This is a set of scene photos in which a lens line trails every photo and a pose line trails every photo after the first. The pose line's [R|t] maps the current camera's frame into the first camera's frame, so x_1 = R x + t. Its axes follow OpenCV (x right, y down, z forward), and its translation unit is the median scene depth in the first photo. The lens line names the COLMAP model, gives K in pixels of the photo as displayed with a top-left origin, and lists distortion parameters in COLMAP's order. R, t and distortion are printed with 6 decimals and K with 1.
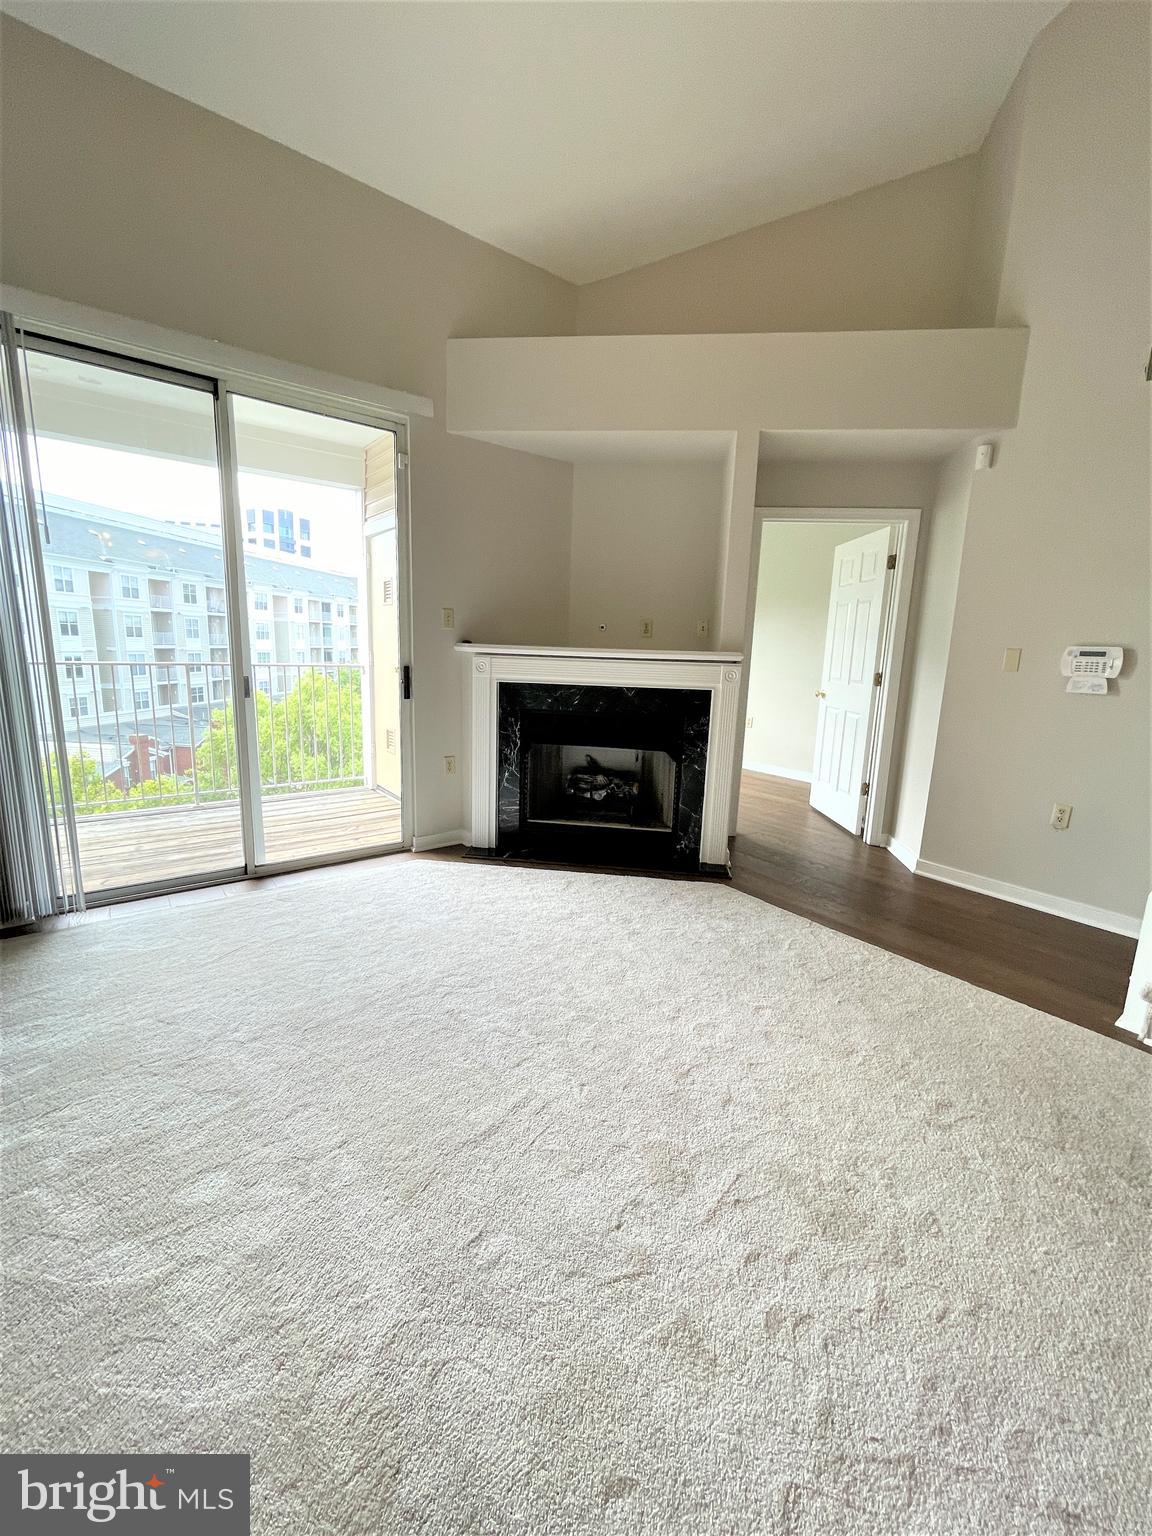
lens RADIAL K [[627.6, 0, 572.0], [0, 627.6, 765.8], [0, 0, 1]] dist [-0.002463, 0.002727]
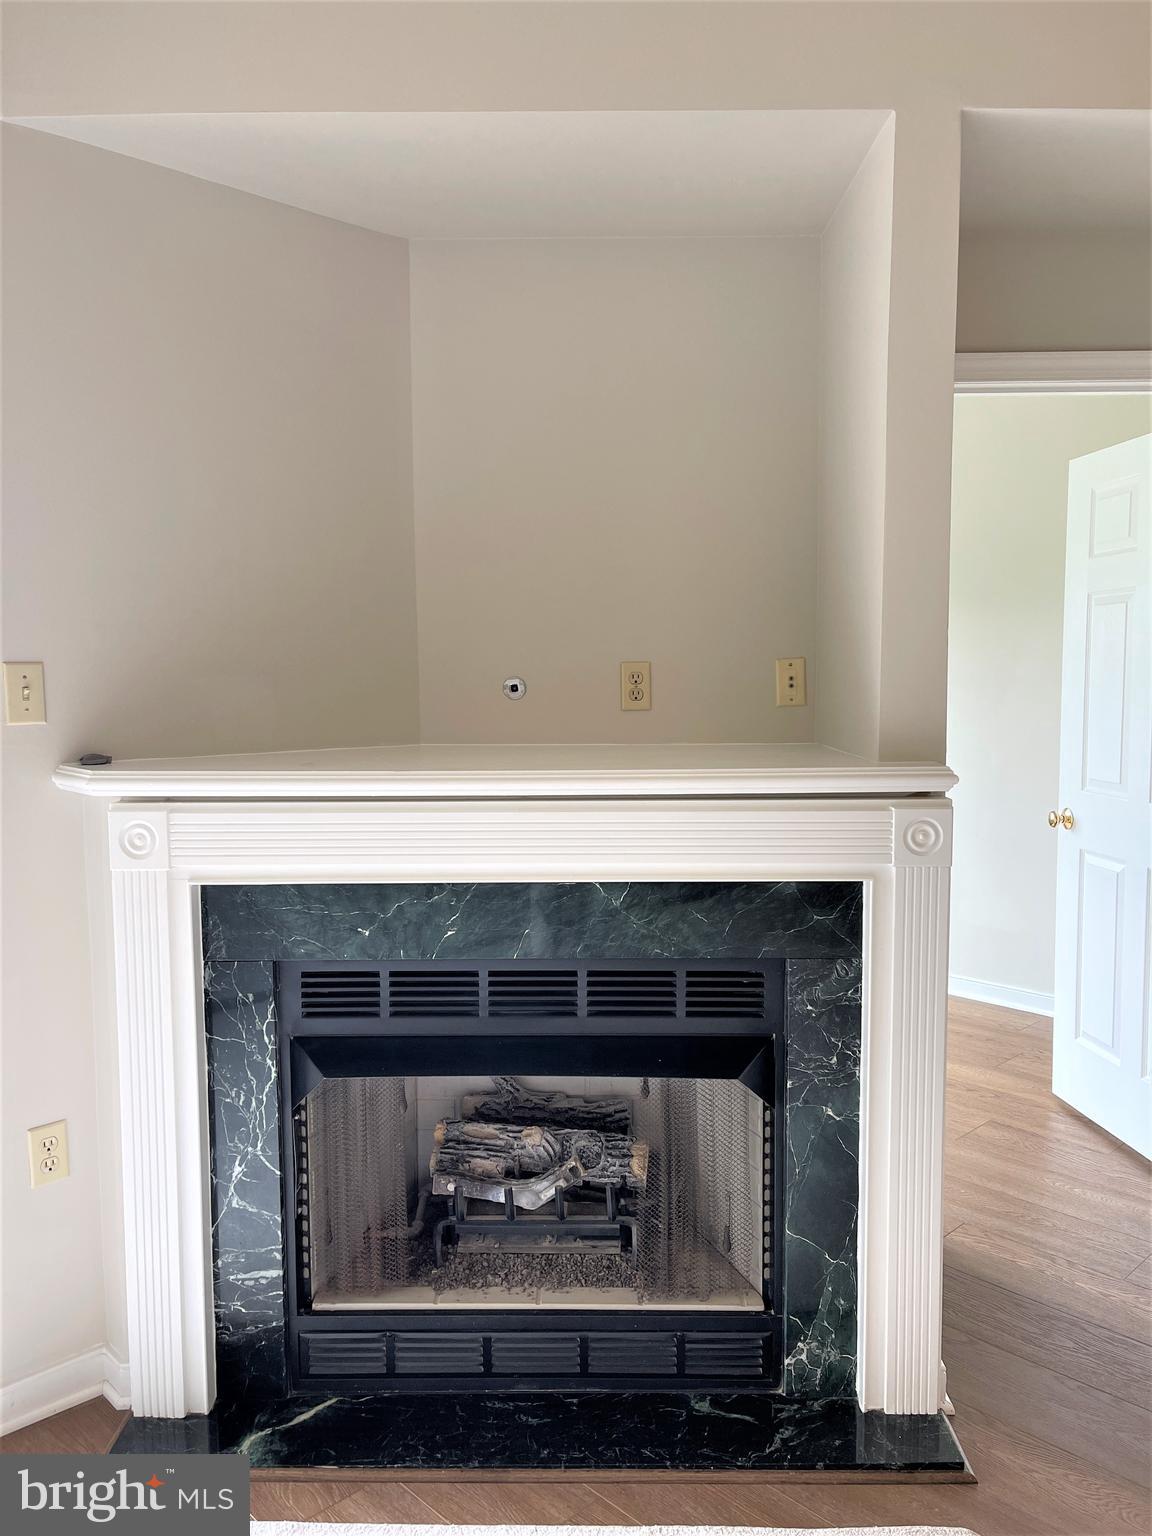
lens RADIAL K [[1169.3, 0, 580.8], [0, 1169.3, 773.1], [0, 0, 1]] dist [0.066285, -0.085314]
pose [[0.992643, -0.048365, 0.111003, 0.010852], [0.059456, 0.993321, -0.098885, -0.117308], [-0.105479, 0.104758, 0.988888, 0.381181]]
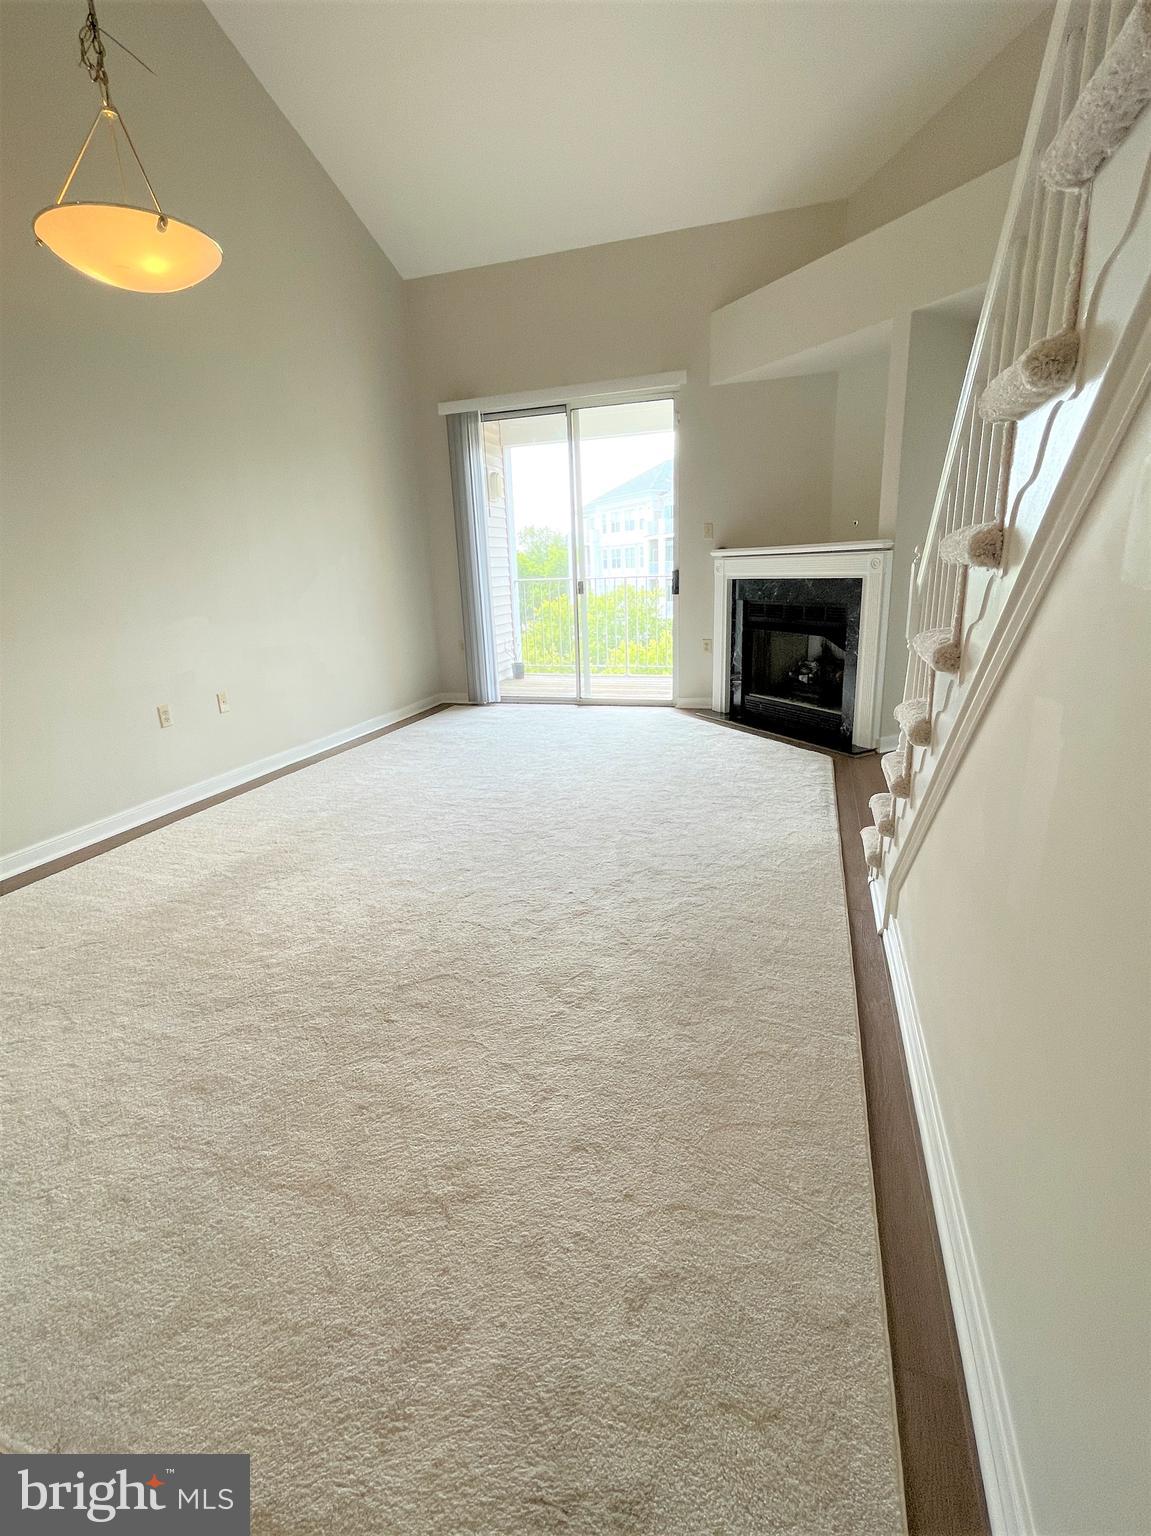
lens RADIAL K [[711.4, 0, 579.1], [0, 711.4, 764.6], [0, 0, 1]] dist [-0.002060, -0.000064]
pose [[0.577552, 0.163843, -0.799744, 0.896756], [-0.099932, 0.986474, 0.129930, 0.077670], [0.810215, 0.004878, 0.586113, -0.082382]]
